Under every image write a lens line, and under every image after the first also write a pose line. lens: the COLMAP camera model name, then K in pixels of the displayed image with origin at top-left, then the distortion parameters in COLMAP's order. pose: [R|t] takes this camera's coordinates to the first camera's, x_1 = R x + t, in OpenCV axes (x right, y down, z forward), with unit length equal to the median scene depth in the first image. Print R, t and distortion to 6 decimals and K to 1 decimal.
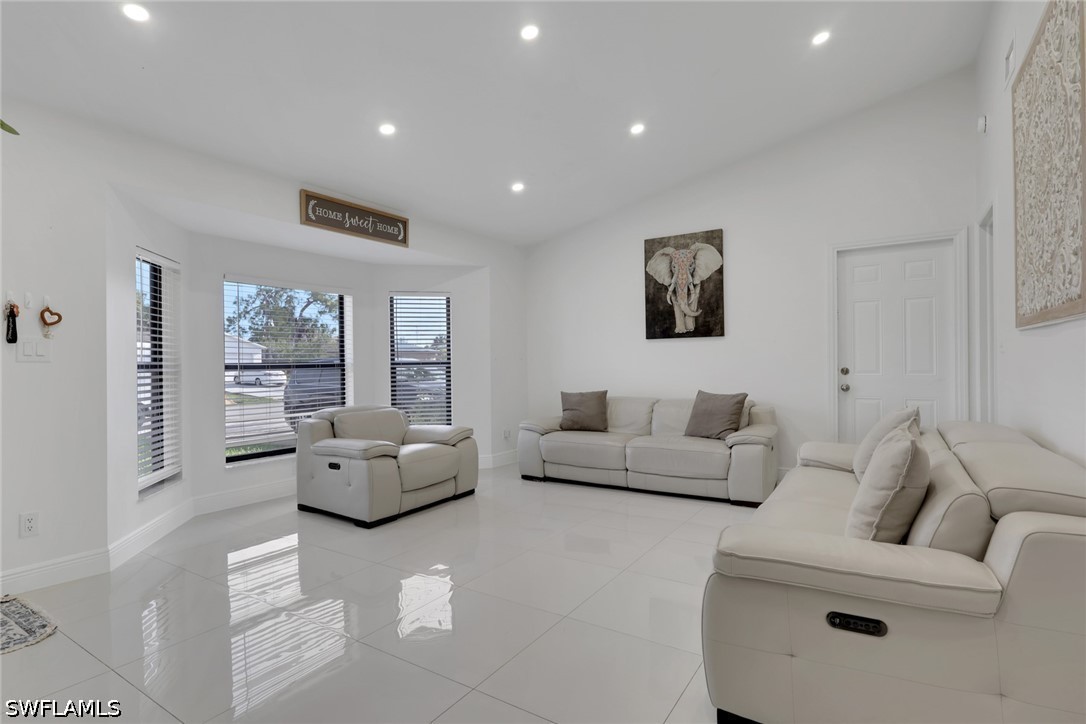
lens RADIAL K [[532.7, 0, 535.6], [0, 532.7, 367.2], [0, 0, 1]] dist [0.003376, -0.001052]
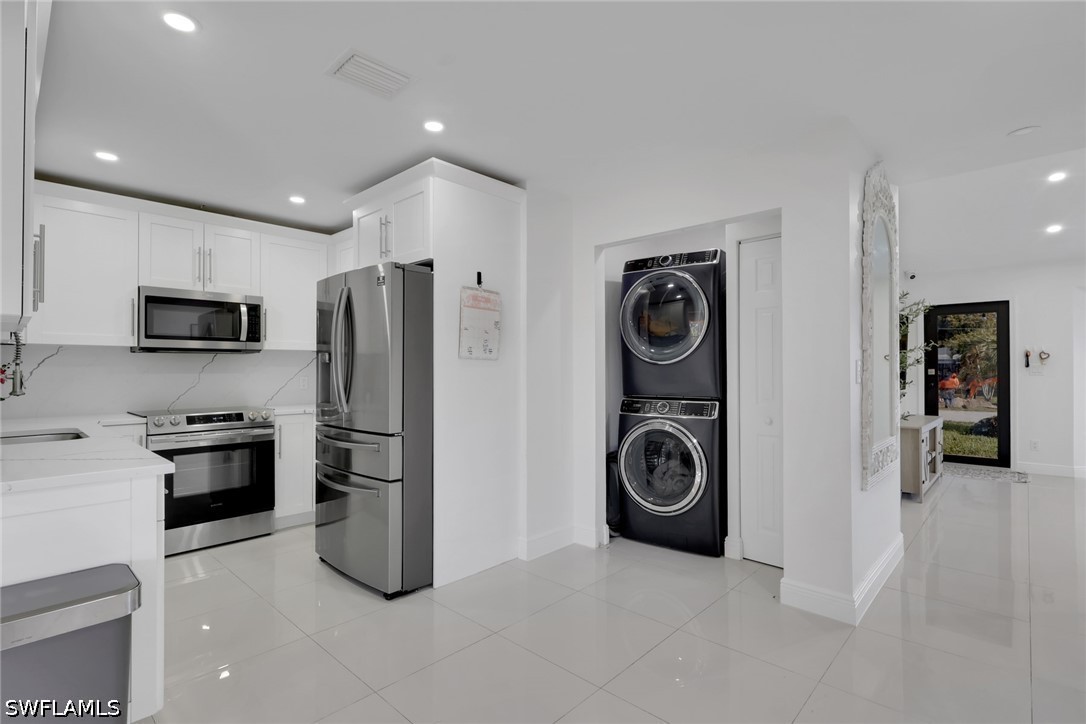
lens RADIAL K [[532.7, 0, 539.9], [0, 532.7, 365.4], [0, 0, 1]] dist [0.003376, -0.001052]
pose [[-0.152611, 0.003484, -0.988280, 0.954608], [-0.005490, 0.999975, 0.004373, -0.028515], [0.988271, 0.006093, -0.152588, -0.443025]]
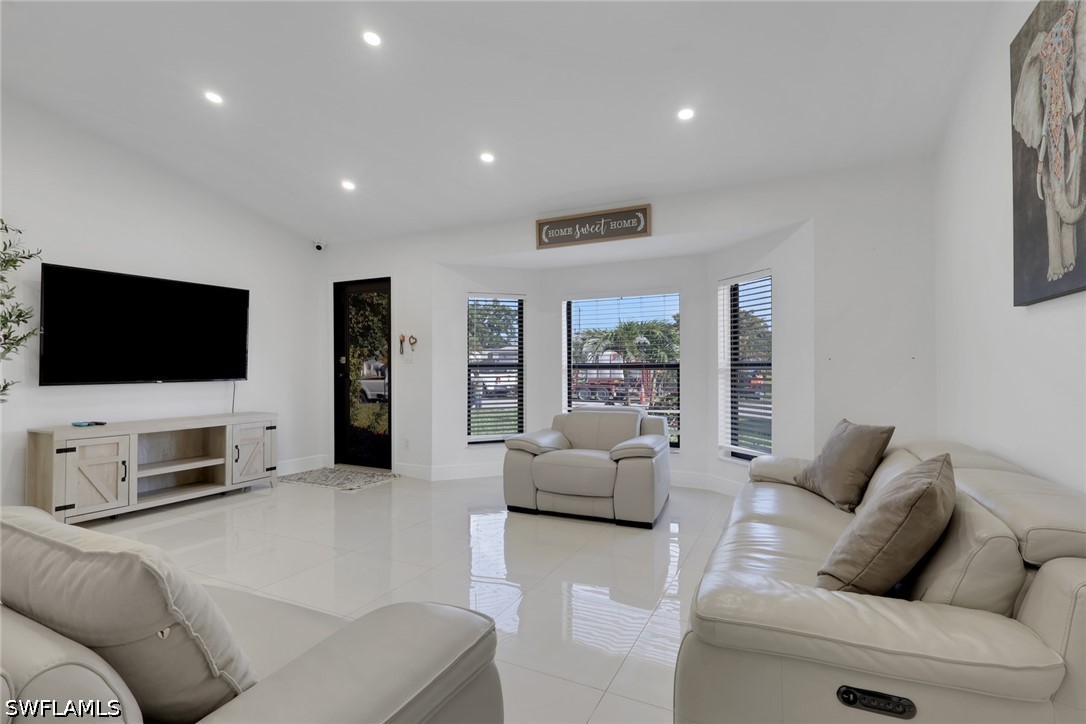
lens RADIAL K [[532.7, 0, 561.6], [0, 532.7, 369.1], [0, 0, 1]] dist [0.003376, -0.001052]
pose [[0.122078, 0.018302, -0.992352, 0.642062], [-0.006883, 0.999822, 0.017593, -0.015109], [0.992497, 0.004683, 0.122182, 0.751314]]
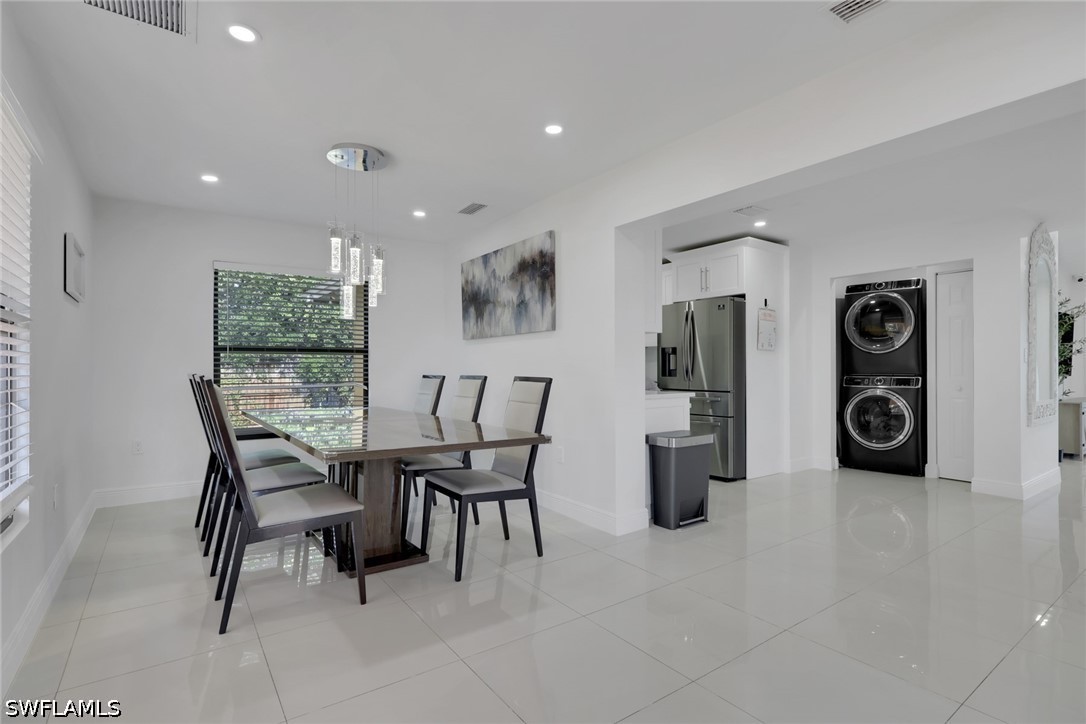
lens RADIAL K [[532.7, 0, 544.0], [0, 532.7, 367.5], [0, 0, 1]] dist [0.003376, -0.001052]
pose [[-0.346096, 0.013364, -0.938104, 1.506816], [-0.001671, 0.999888, 0.014860, -0.013467], [0.938198, 0.006710, -0.346035, -0.660838]]
